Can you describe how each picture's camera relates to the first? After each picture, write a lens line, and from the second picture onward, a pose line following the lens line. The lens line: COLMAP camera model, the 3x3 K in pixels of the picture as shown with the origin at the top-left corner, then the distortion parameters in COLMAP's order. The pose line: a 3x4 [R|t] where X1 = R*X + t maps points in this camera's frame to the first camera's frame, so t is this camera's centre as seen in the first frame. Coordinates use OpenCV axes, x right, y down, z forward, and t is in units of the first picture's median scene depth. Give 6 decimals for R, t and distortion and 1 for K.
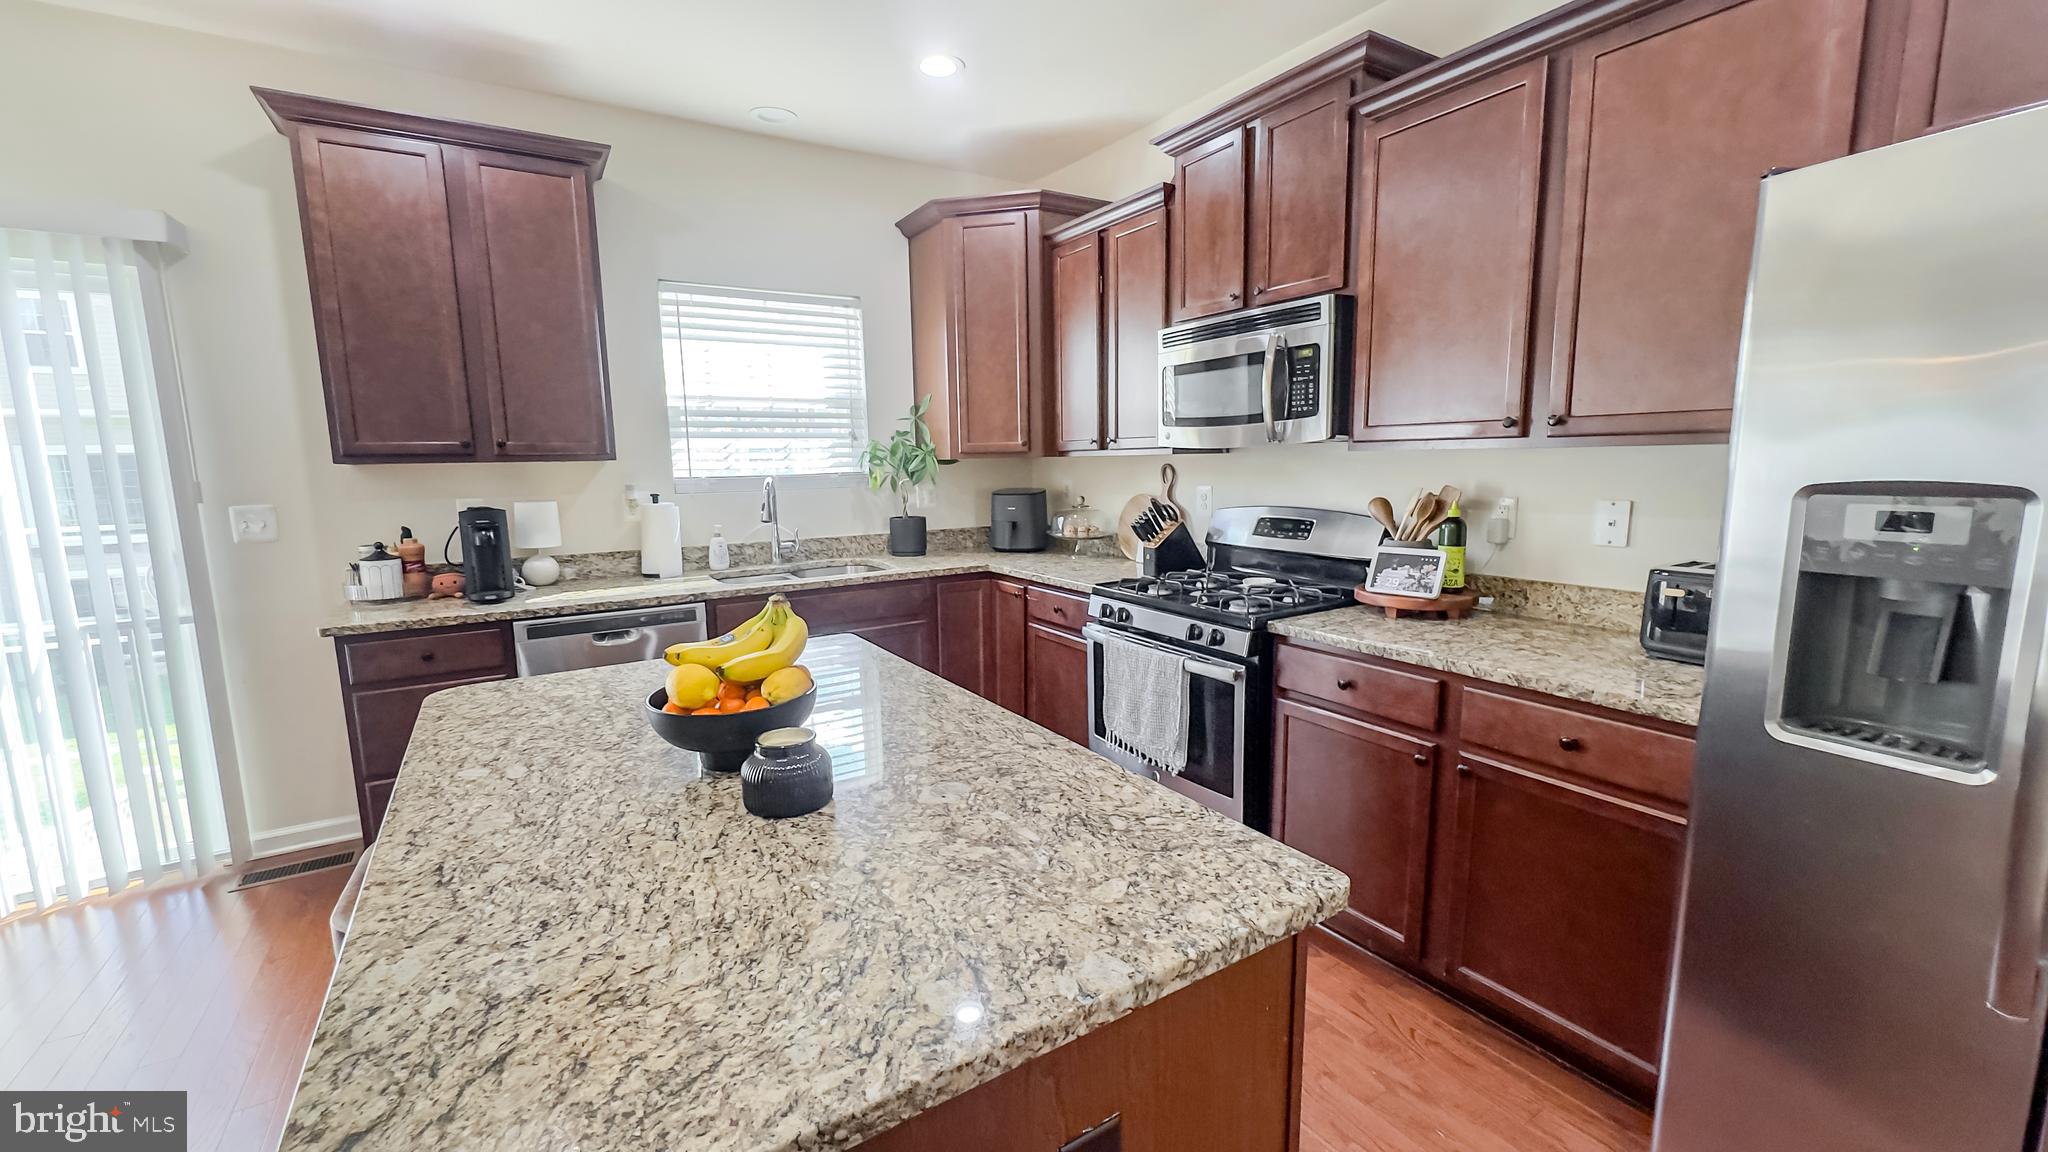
lens RADIAL K [[845.2, 0, 1030.0], [0, 845.2, 580.7], [0, 0, 1]] dist [0.001889, 0.001774]
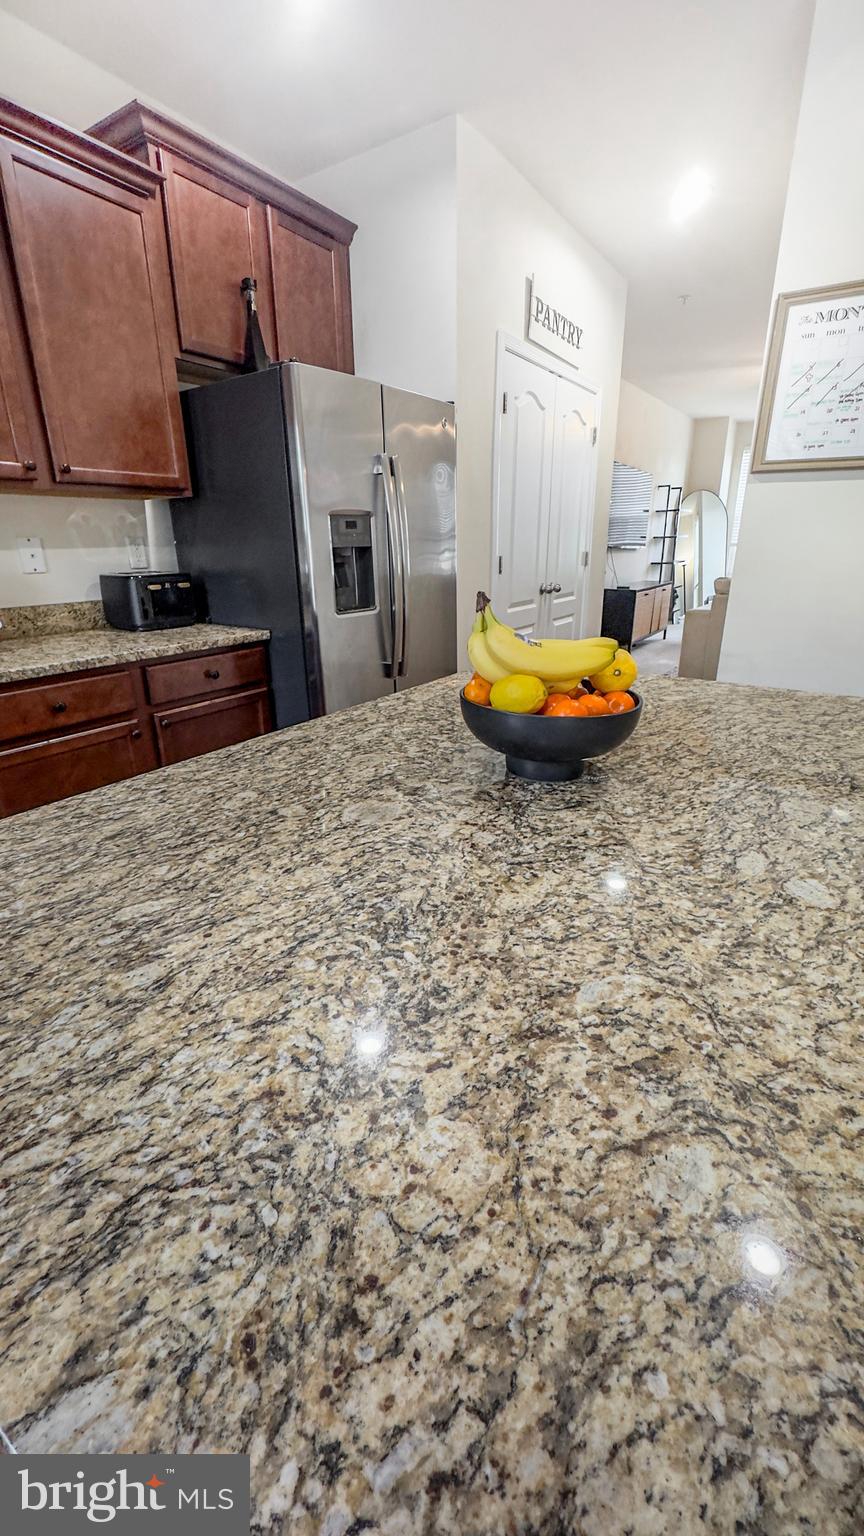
lens RADIAL K [[633.9, 0, 439.6], [0, 633.9, 767.4], [0, 0, 1]] dist [0.001889, 0.001774]
pose [[-0.423730, -0.288026, 0.858775, -0.791700], [0.146705, 0.913755, 0.378852, -0.064185], [-0.893829, 0.286517, -0.344930, 1.191436]]
